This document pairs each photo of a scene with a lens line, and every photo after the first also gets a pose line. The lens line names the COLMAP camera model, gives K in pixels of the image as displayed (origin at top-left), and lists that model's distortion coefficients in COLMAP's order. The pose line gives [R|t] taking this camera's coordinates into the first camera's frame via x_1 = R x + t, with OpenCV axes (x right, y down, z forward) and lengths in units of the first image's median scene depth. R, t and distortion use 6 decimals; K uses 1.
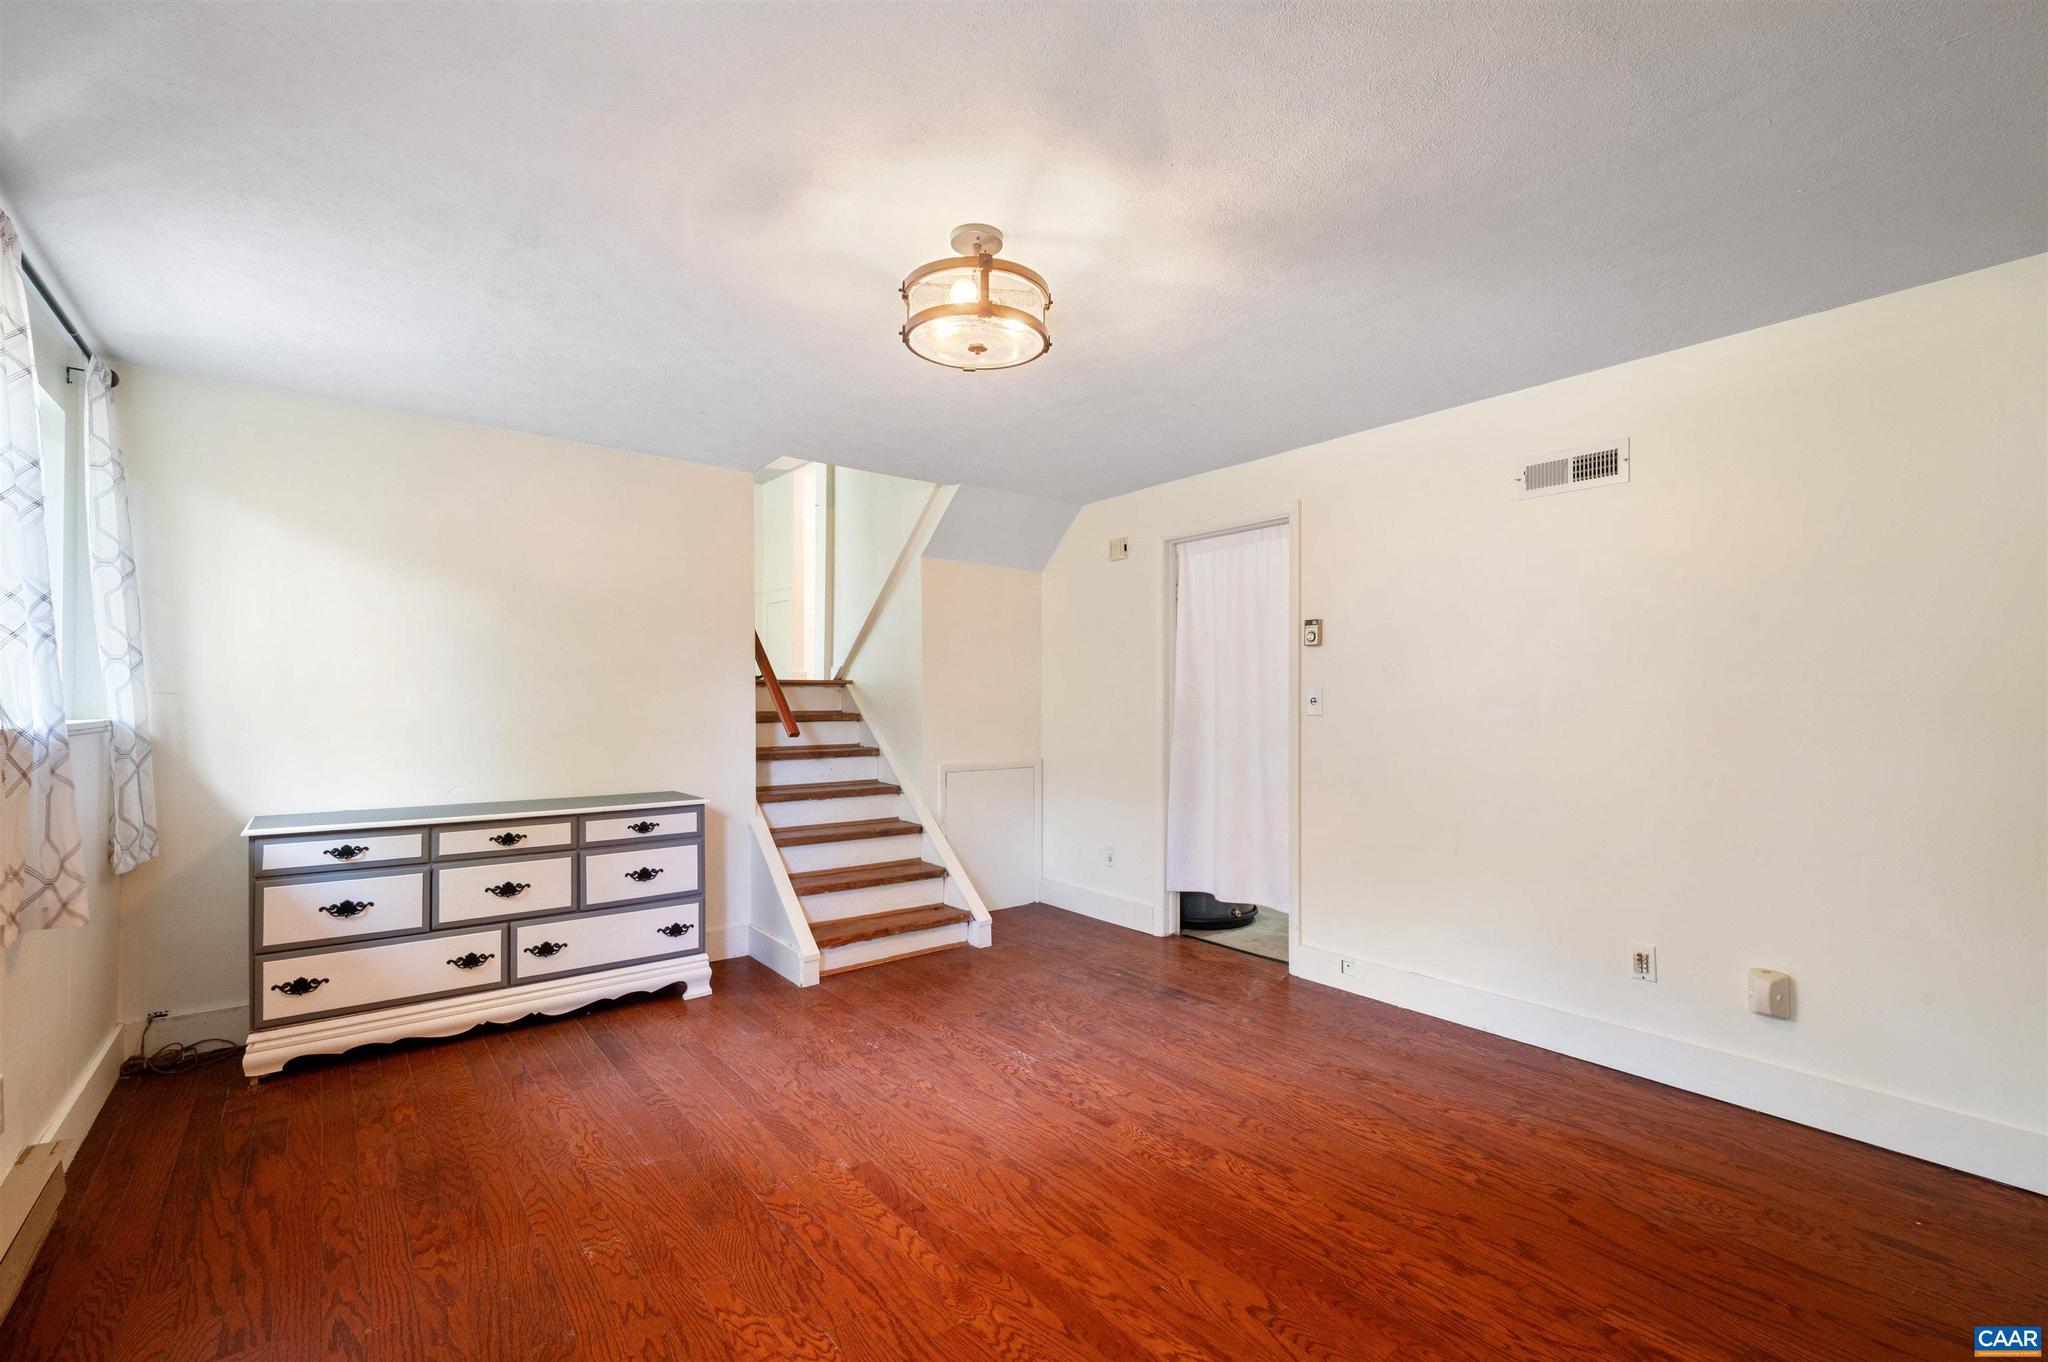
lens RADIAL K [[894.9, 0, 1025.0], [0, 894.9, 687.7], [0, 0, 1]] dist [0.000797, 0.000052]
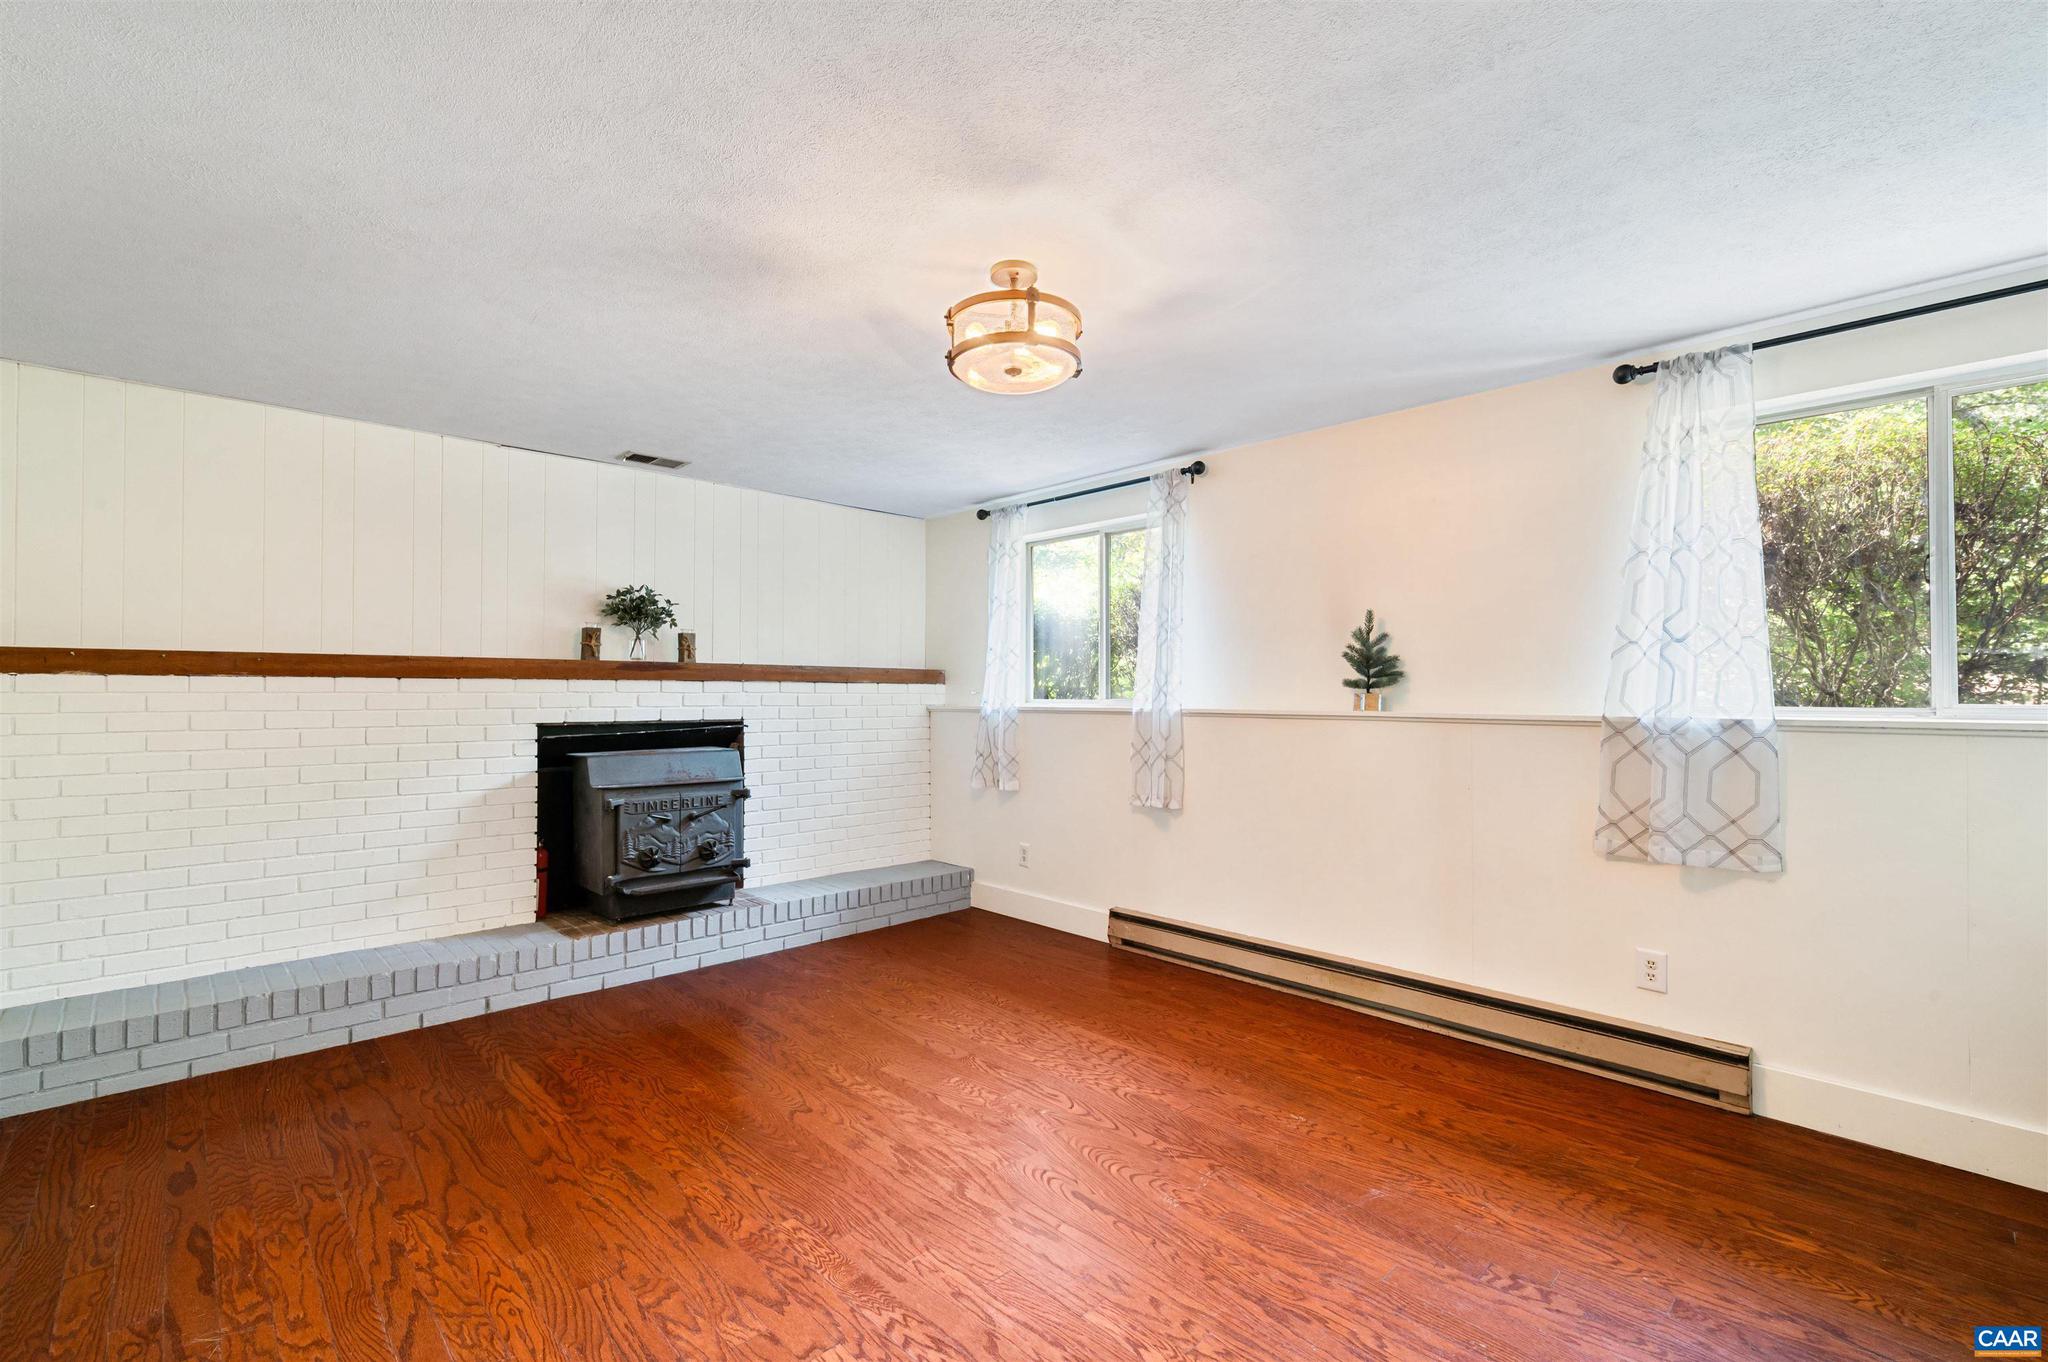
lens RADIAL K [[894.9, 0, 1032.4], [0, 894.9, 686.7], [0, 0, 1]] dist [0.000797, 0.000052]
pose [[-0.993877, -0.003534, -0.110432, 0.043519], [-0.000776, 0.999687, -0.025011, 0.028841], [0.110486, -0.024772, -0.993569, 2.078209]]
